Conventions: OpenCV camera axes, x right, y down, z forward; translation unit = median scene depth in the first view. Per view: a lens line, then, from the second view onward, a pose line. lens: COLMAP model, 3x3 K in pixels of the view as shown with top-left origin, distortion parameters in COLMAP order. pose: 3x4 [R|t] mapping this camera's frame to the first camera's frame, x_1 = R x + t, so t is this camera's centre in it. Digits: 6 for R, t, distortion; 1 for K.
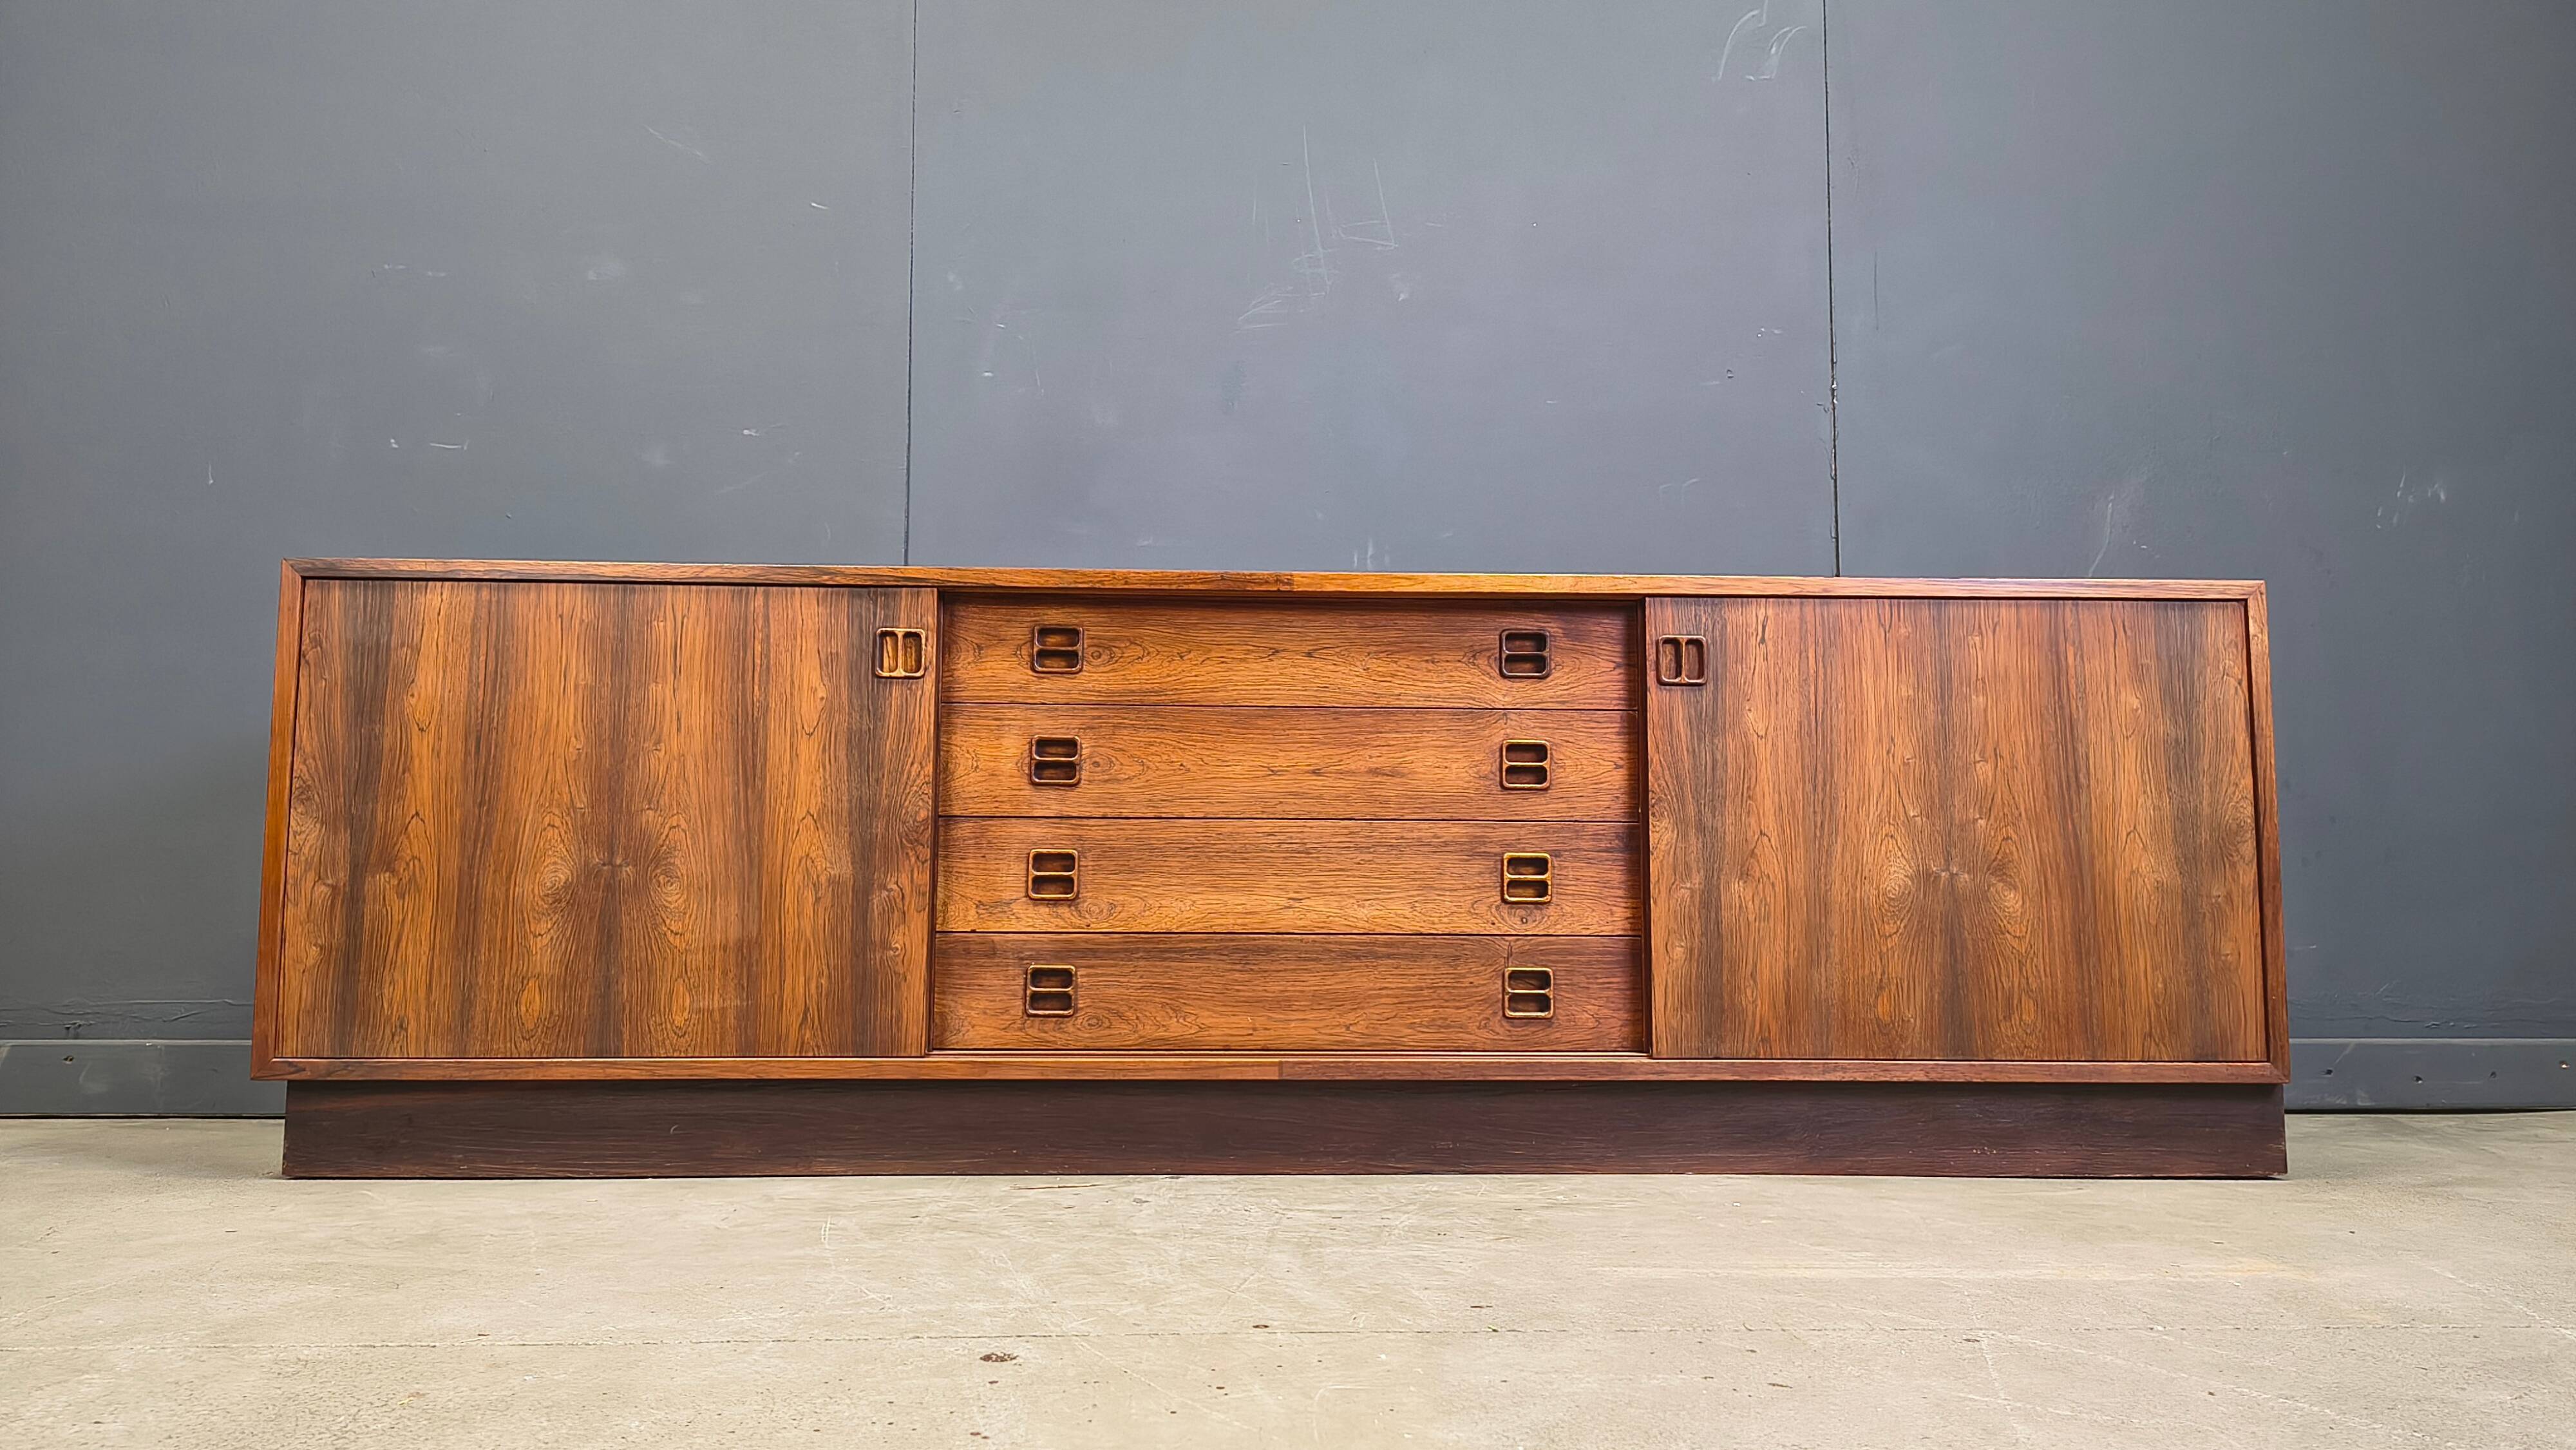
lens RADIAL K [[1797.0, 0, 1279.4], [0, 1797.0, 717.8], [0, 0, 1]] dist [0.057967, -0.060713]
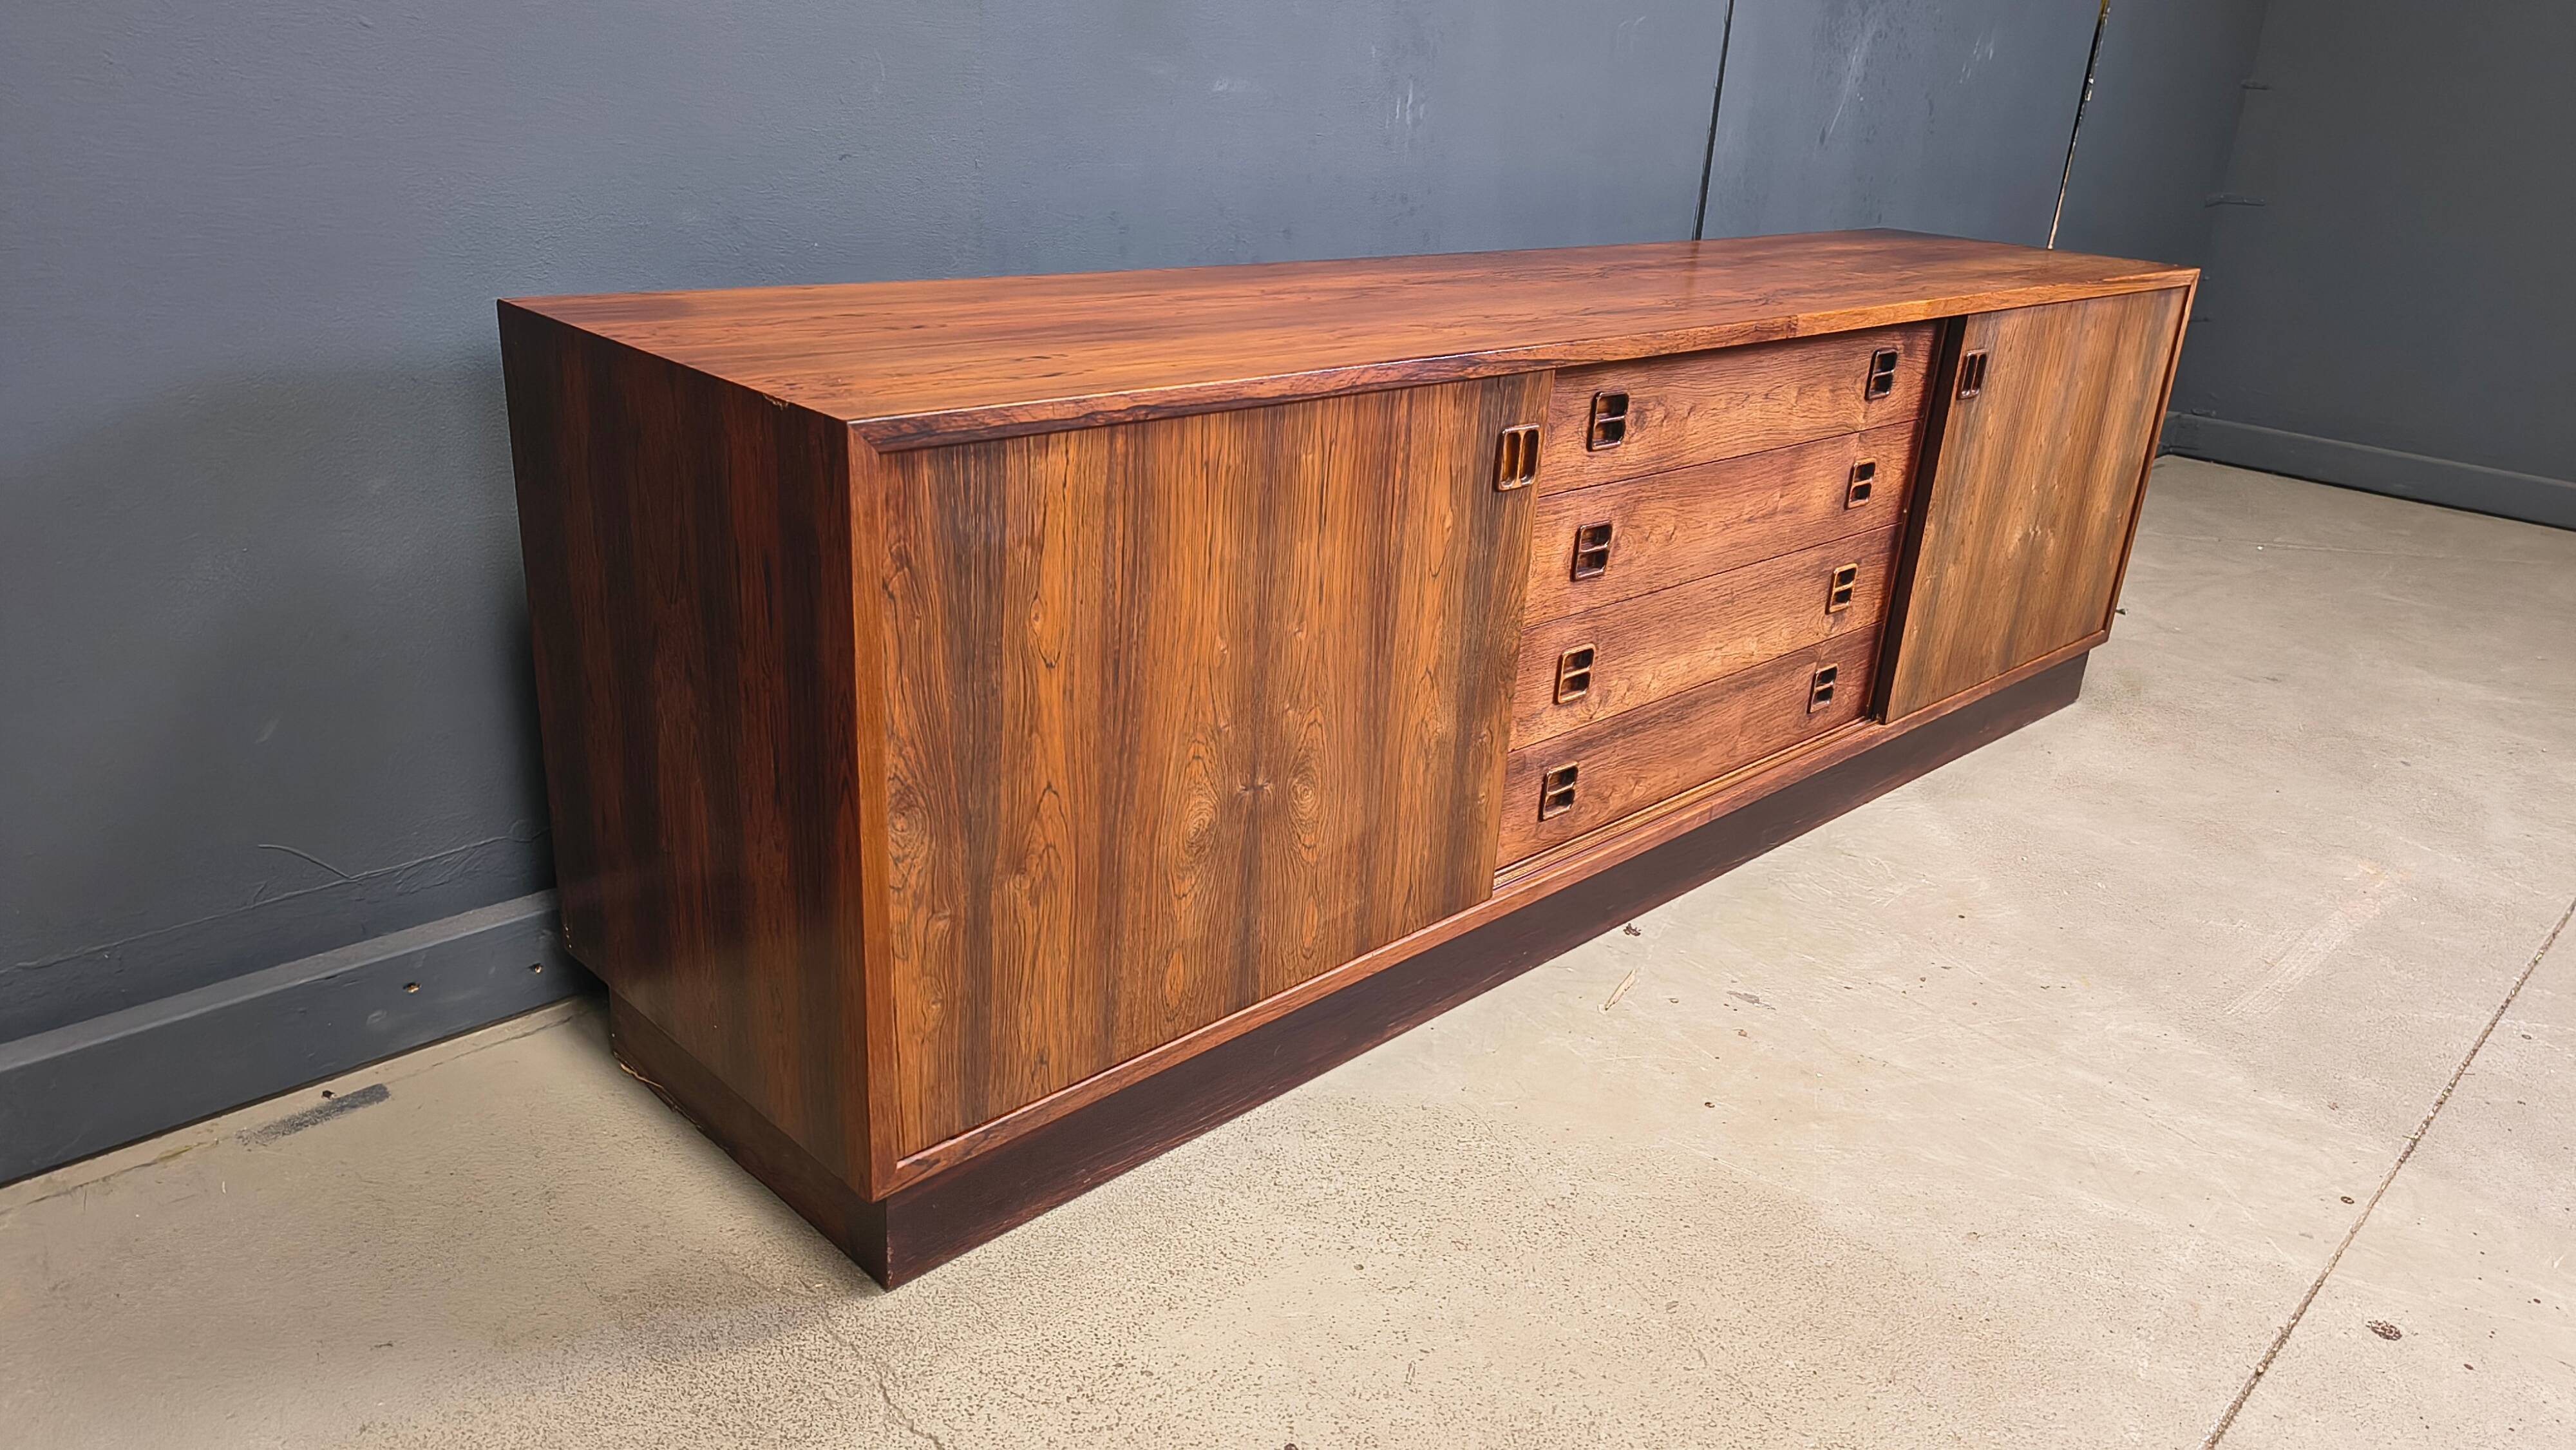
lens RADIAL K [[1795.3, 0, 1311.6], [0, 1795.3, 760.9], [0, 0, 1]] dist [0.055475, -0.059157]
pose [[0.722336, -0.220581, 0.655420, -0.819645], [-0.134068, 0.885116, 0.445641, -0.256801], [-0.678422, -0.409773, 0.609778, 0.527414]]
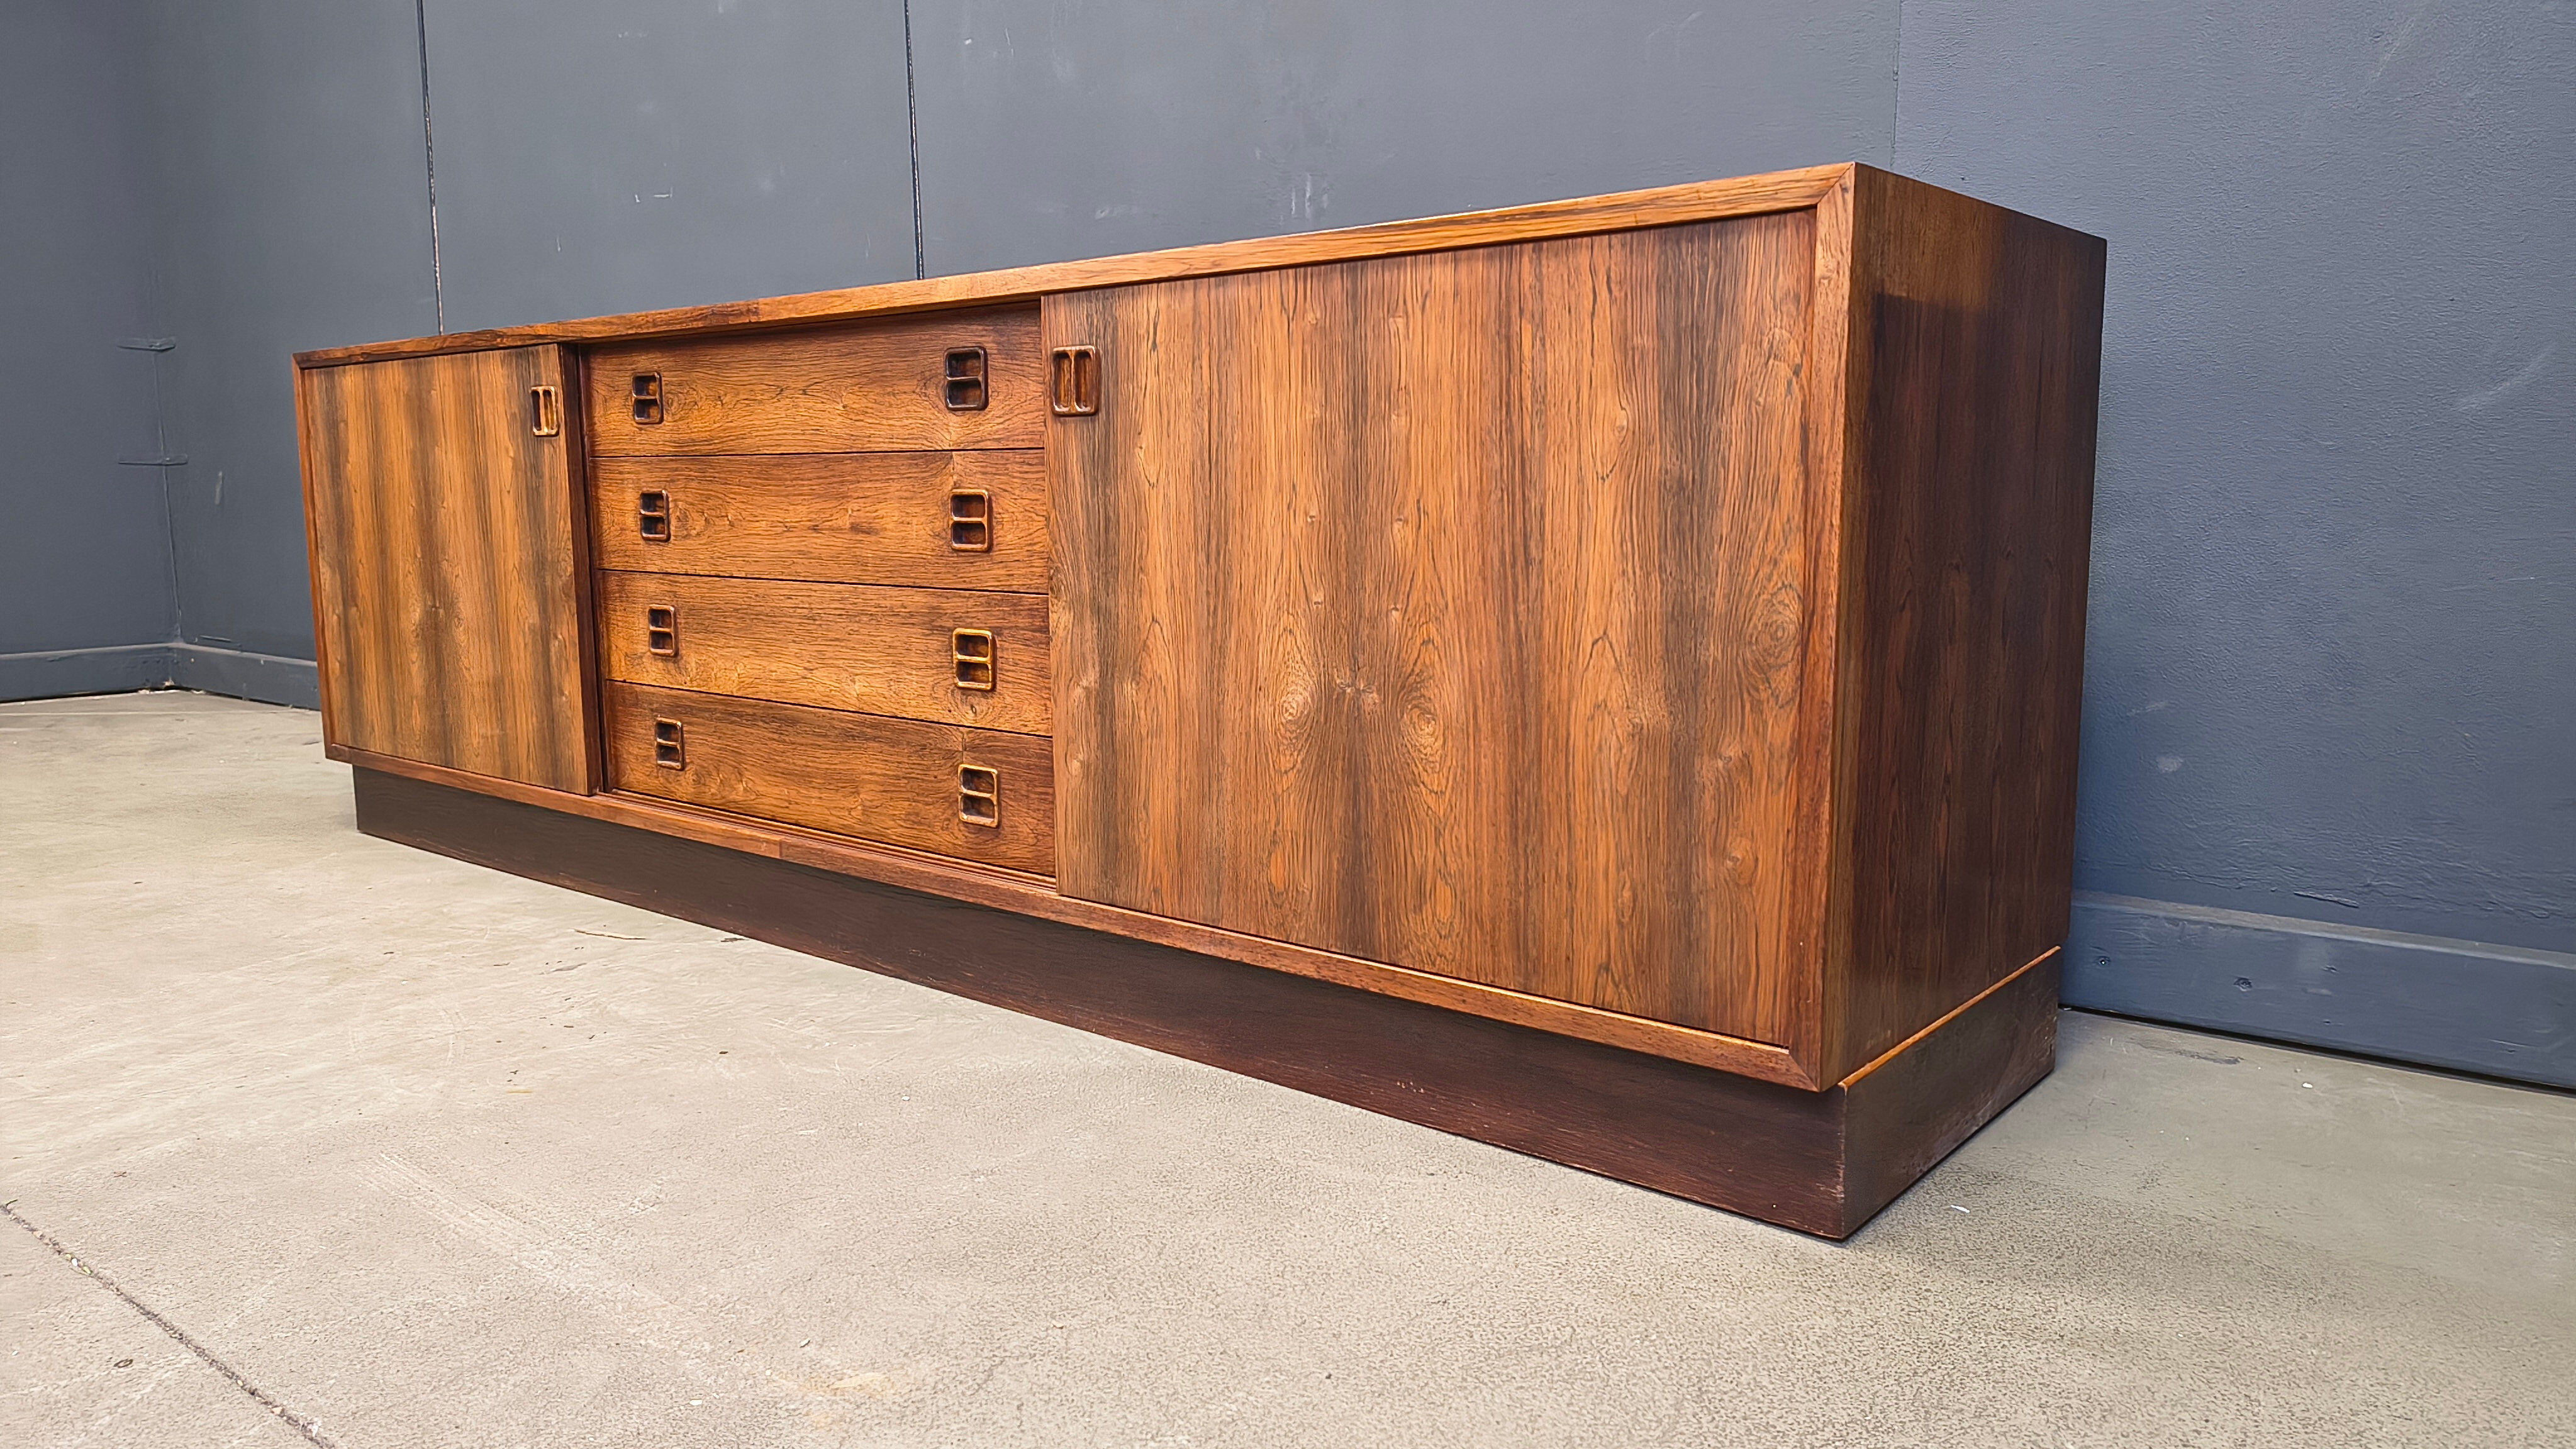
lens RADIAL K [[1783.8, 0, 1265.6], [0, 1783.8, 727.8], [0, 0, 1]] dist [0.050877, -0.056082]
pose [[0.736860, 0.082606, -0.670980, 0.794653], [0.083862, 0.973672, 0.211967, -0.042972], [0.670824, -0.212459, 0.710532, 0.509296]]
